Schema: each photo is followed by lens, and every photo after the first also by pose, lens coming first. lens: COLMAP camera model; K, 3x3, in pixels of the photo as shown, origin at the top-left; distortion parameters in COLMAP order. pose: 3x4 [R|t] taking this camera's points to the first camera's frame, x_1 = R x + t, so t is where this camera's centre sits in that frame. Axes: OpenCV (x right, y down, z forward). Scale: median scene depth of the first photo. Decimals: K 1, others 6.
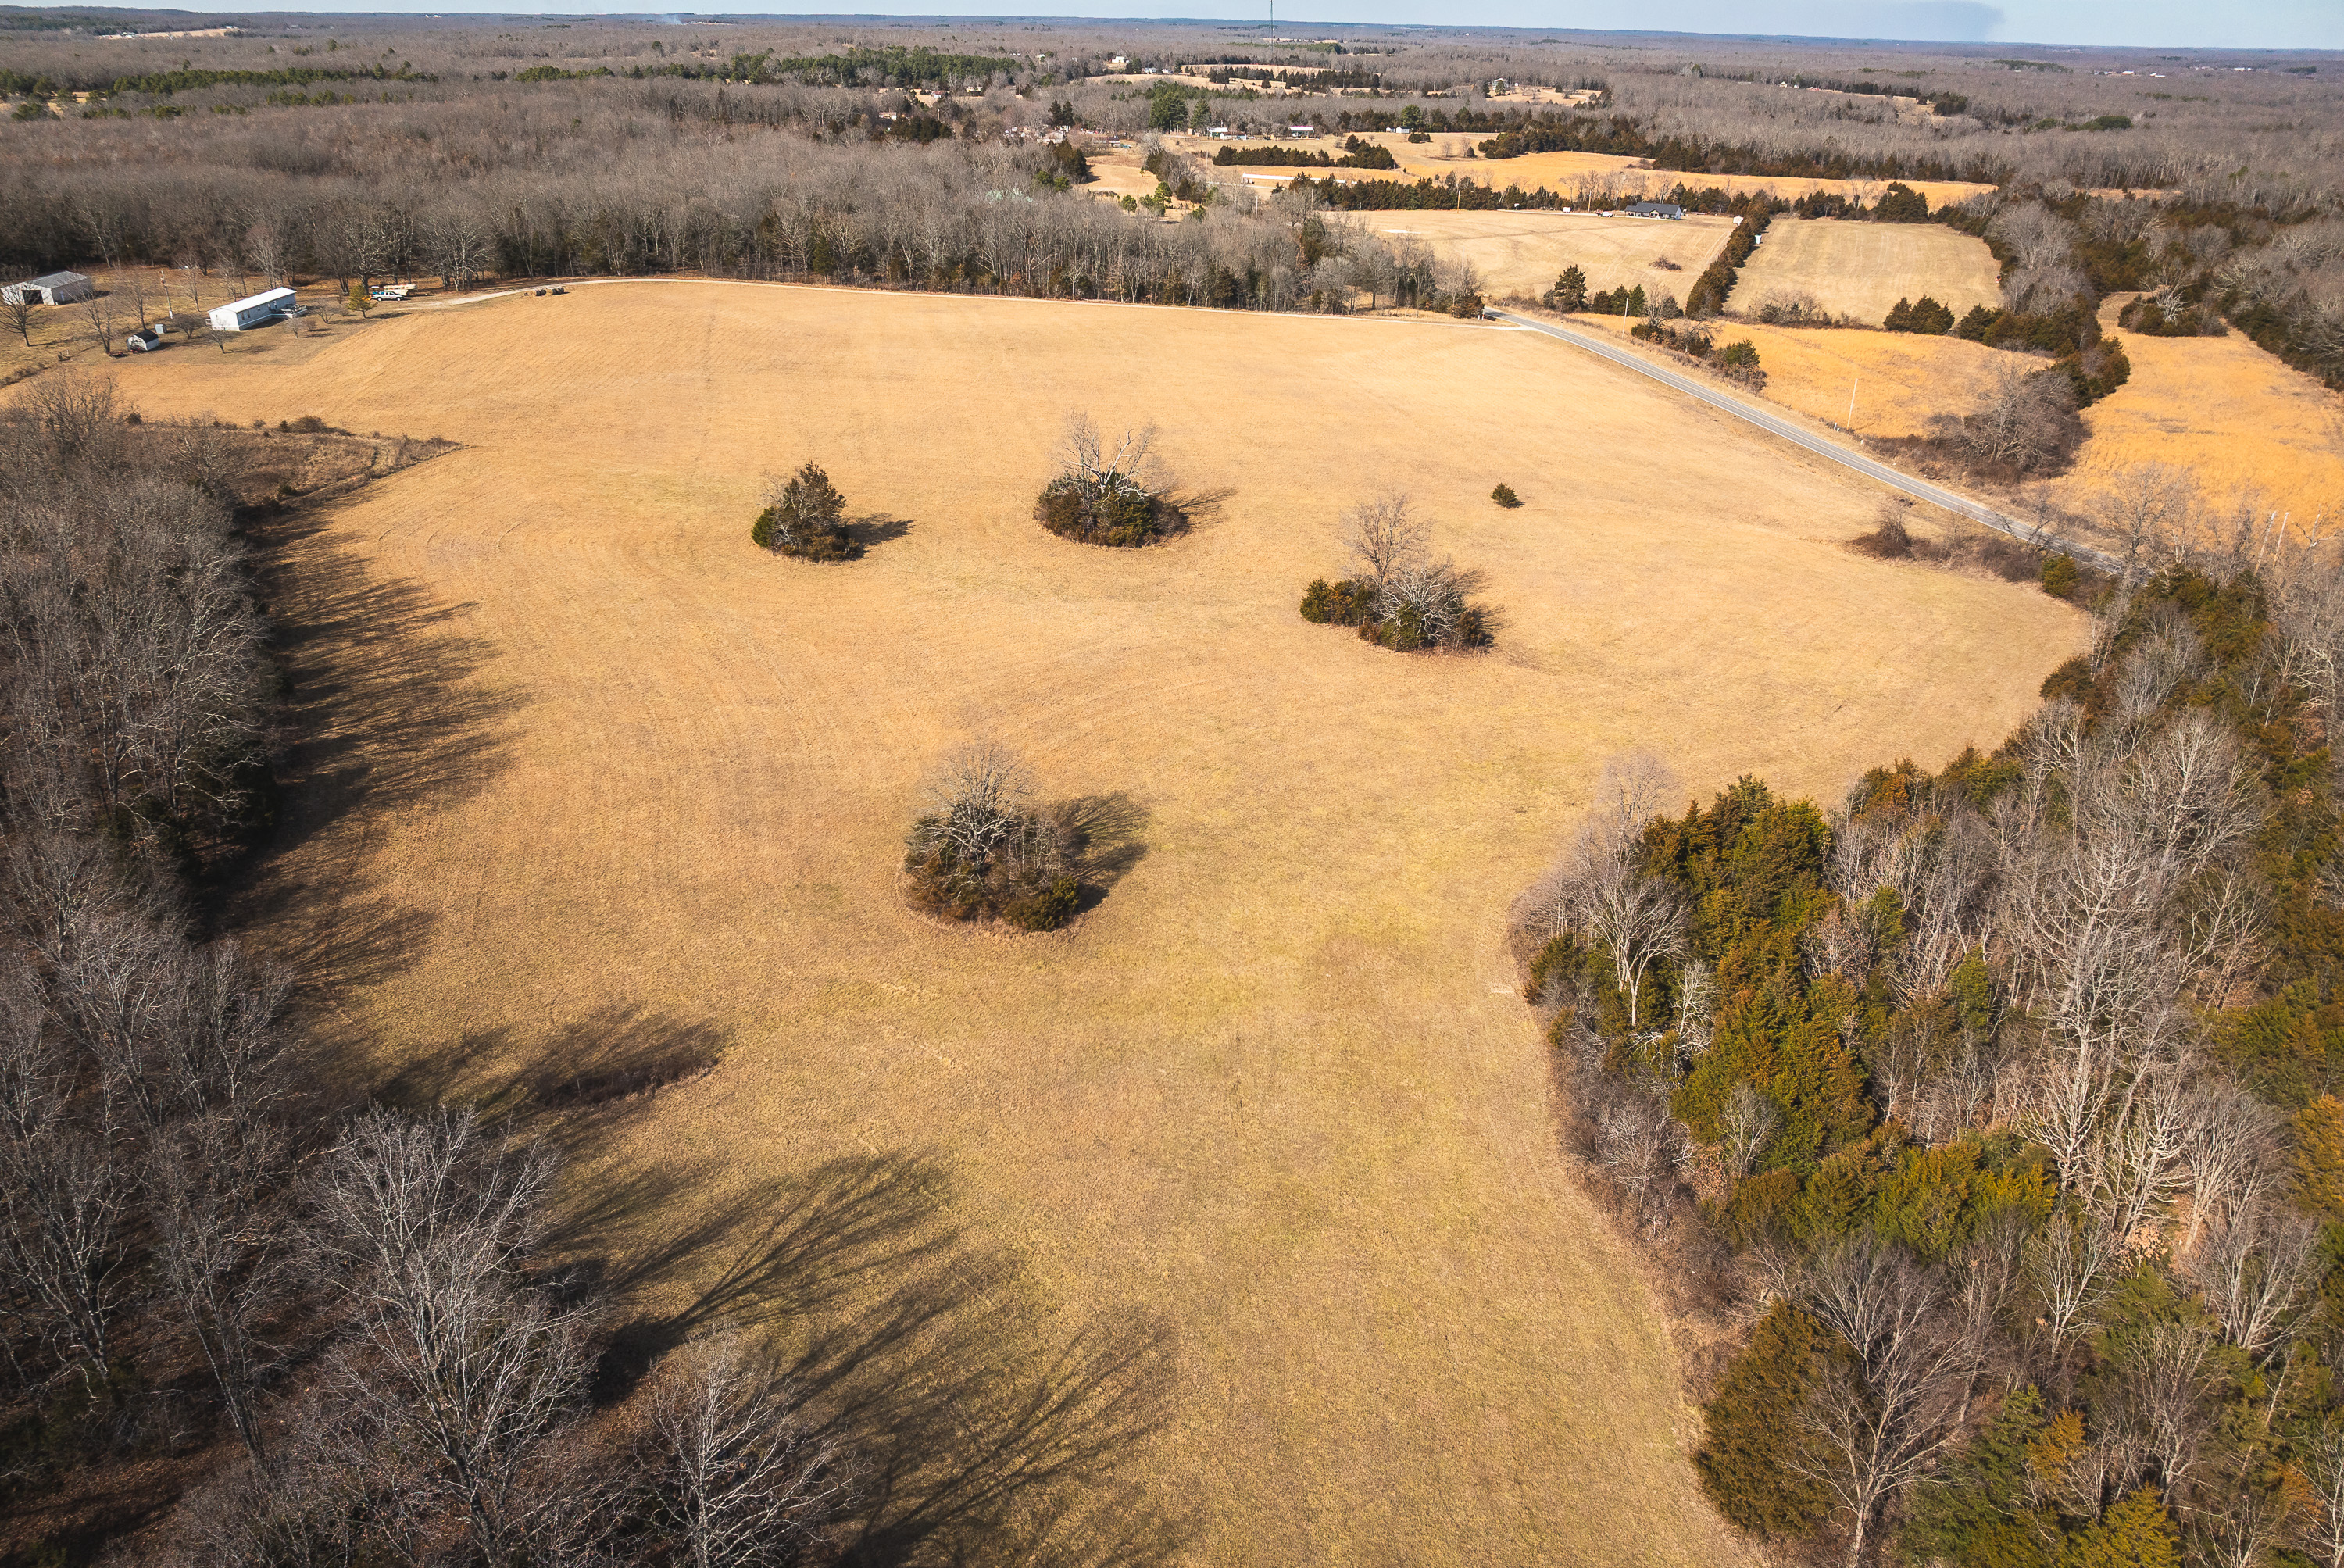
lens RADIAL K [[1644.8, 0, 1170.2], [0, 1644.8, 774.9], [0, 0, 1]] dist [-0.035020, 0.000815]
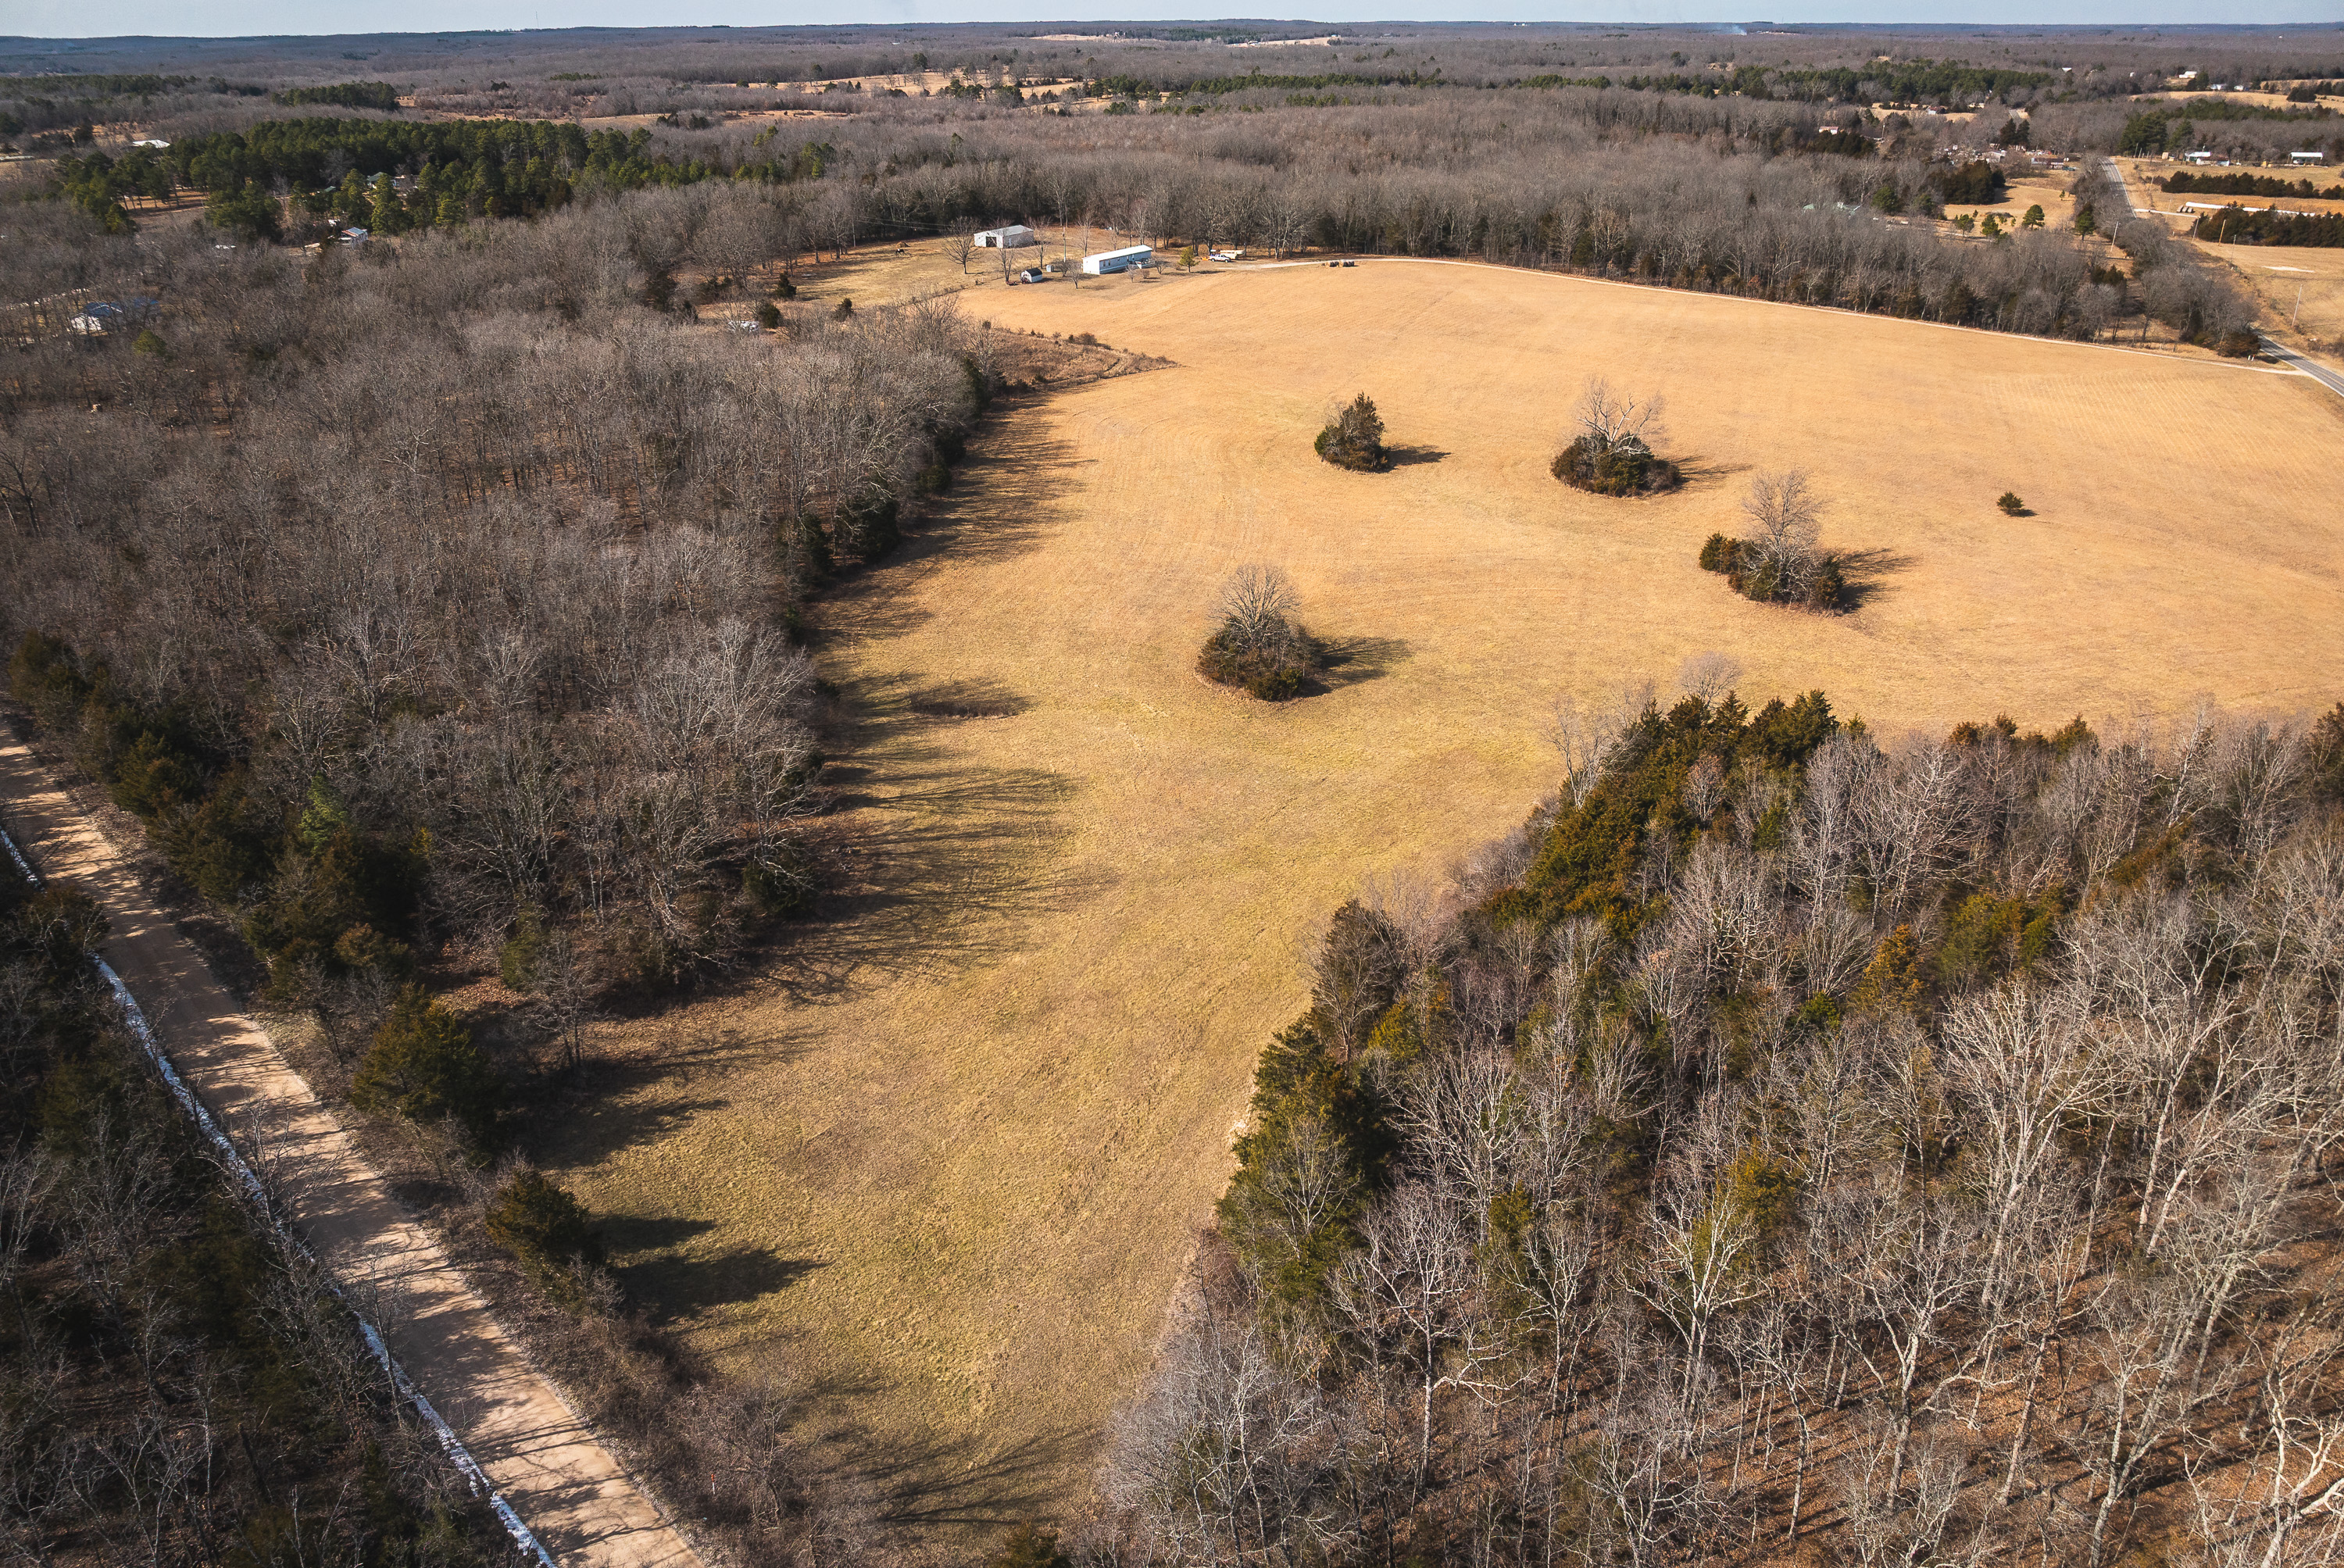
lens RADIAL K [[1644.8, 0, 1168.8], [0, 1644.8, 780.0], [0, 0, 1]] dist [-0.035020, 0.000815]
pose [[0.829936, 0.214969, -0.514777, 0.253733], [-0.215656, 0.974665, 0.059331, 0.040761], [0.514489, 0.061774, 0.855269, -0.106593]]
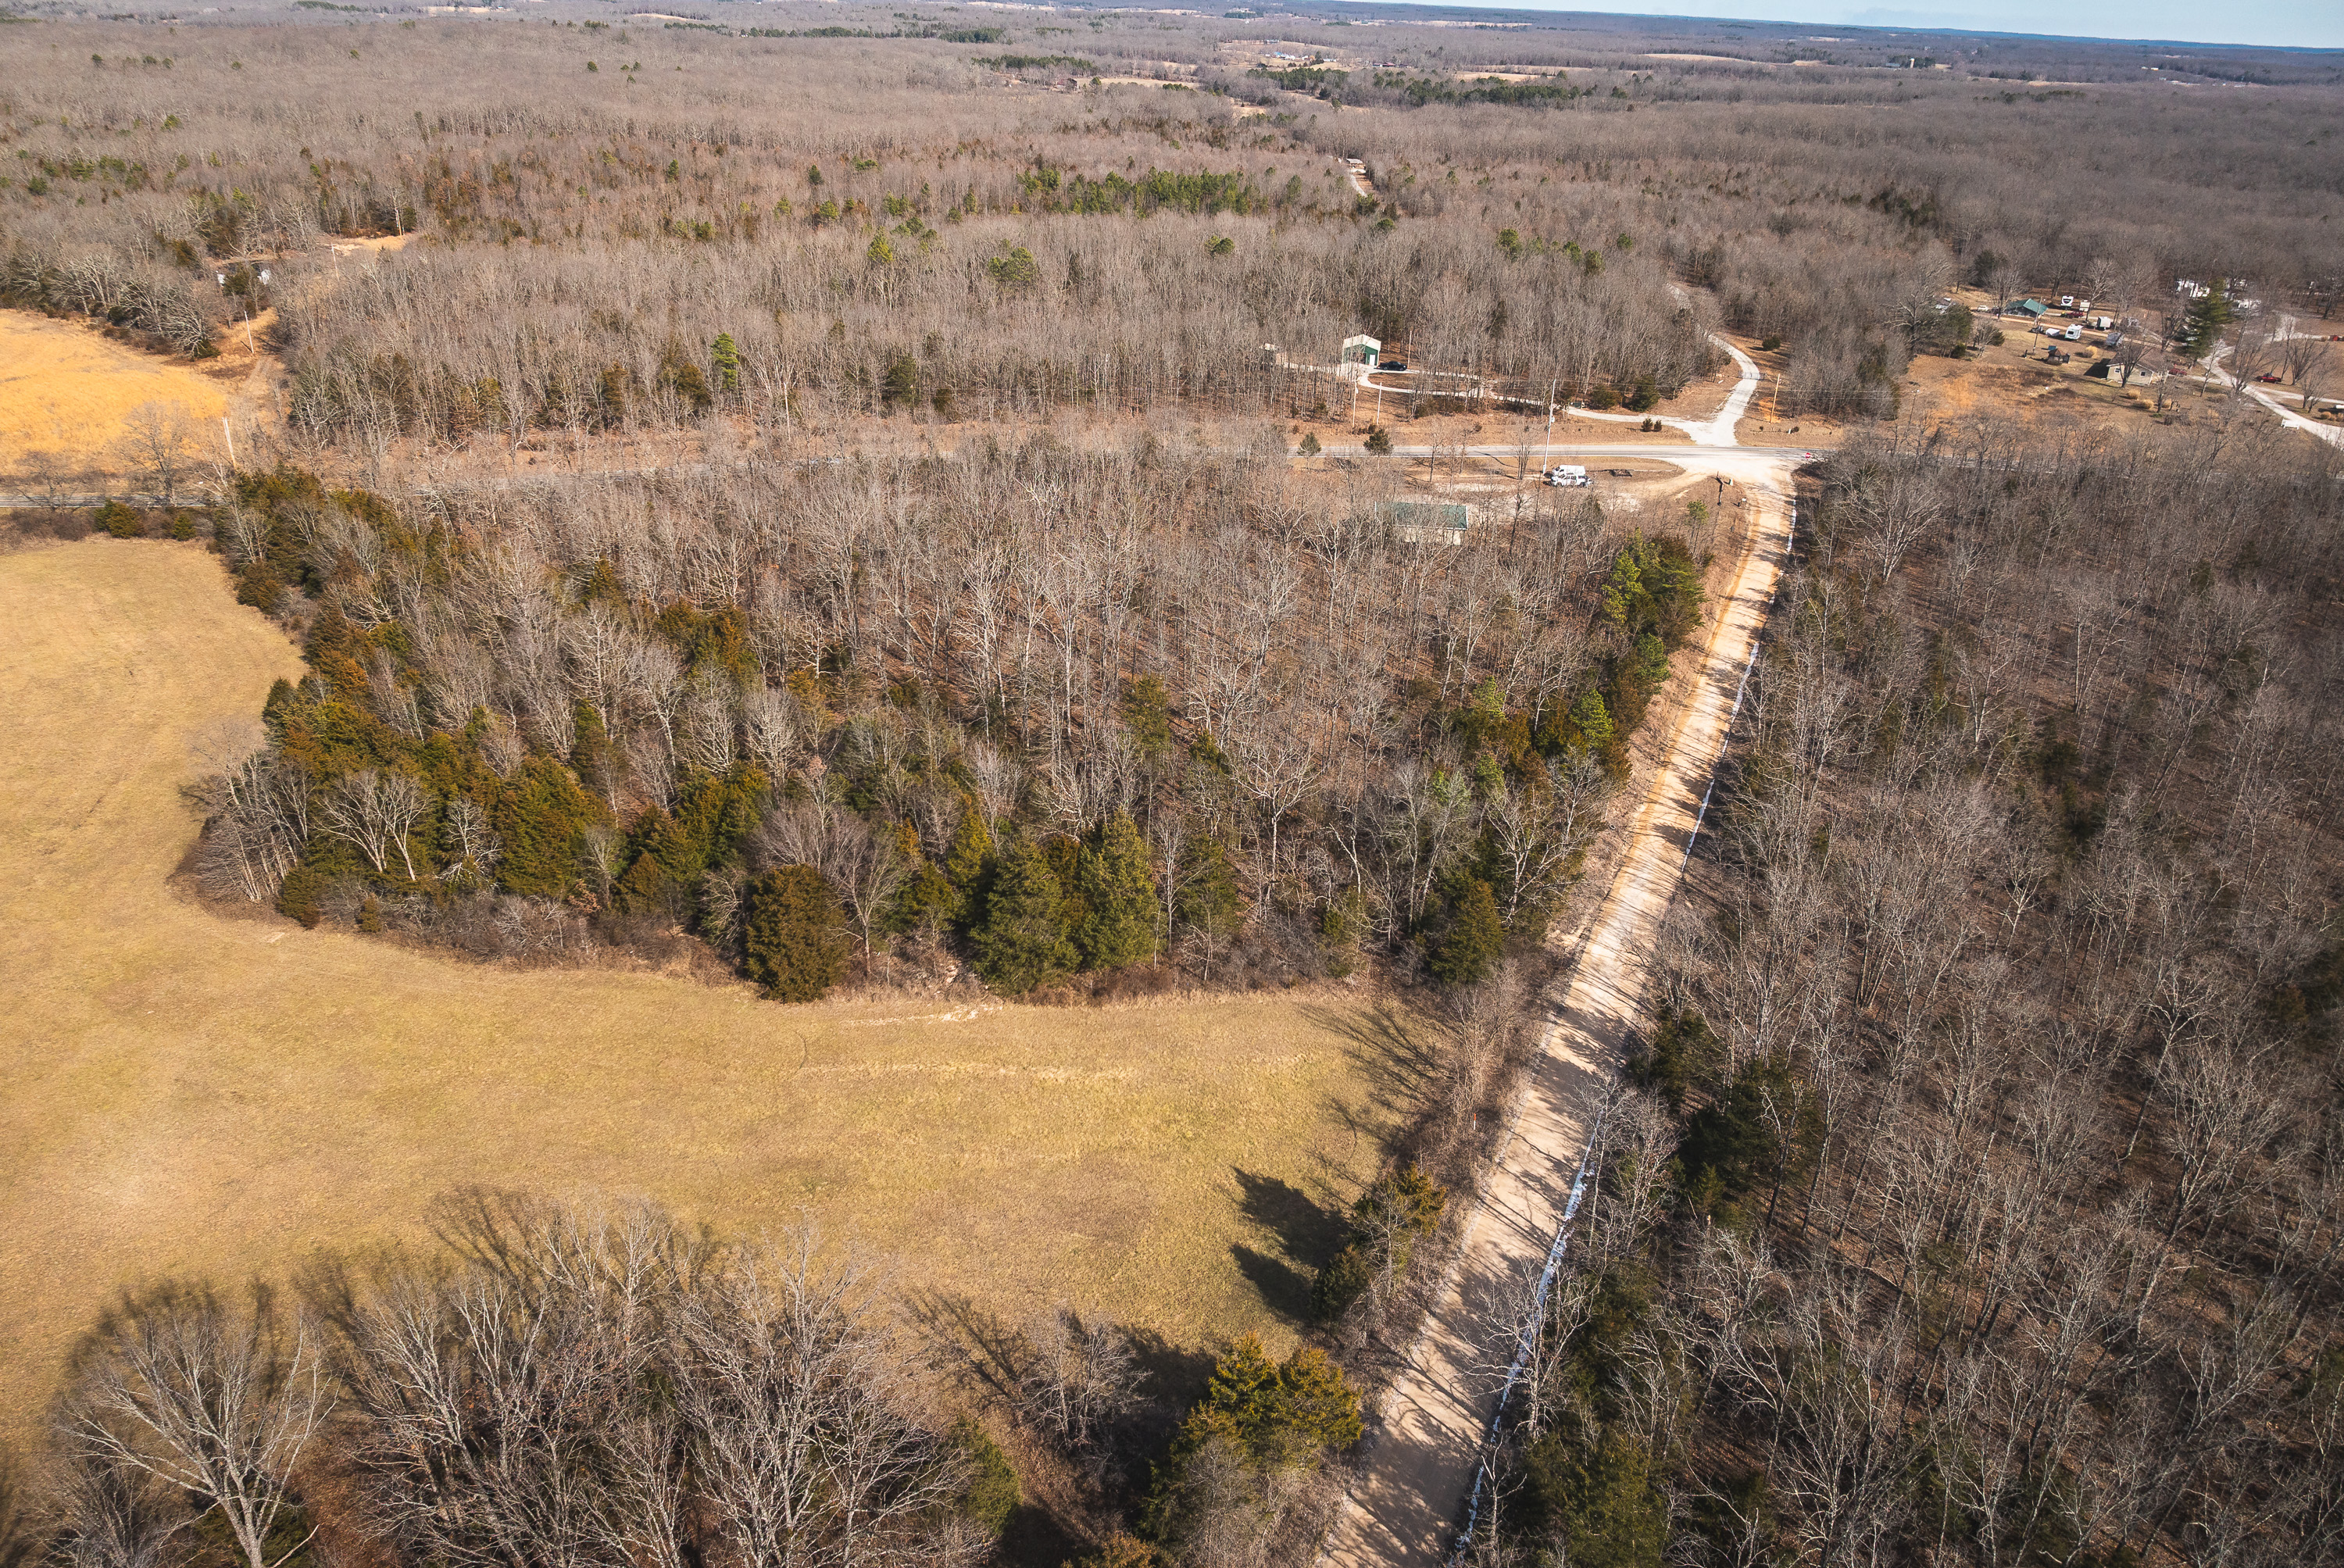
lens RADIAL K [[1644.8, 0, 1175.0], [0, 1644.8, 769.6], [0, 0, 1]] dist [-0.035020, 0.000815]
pose [[0.228102, -0.426604, 0.875202, -0.244425], [0.383484, 0.865604, 0.321979, -0.038649], [-0.894936, 0.262181, 0.361042, -0.006036]]
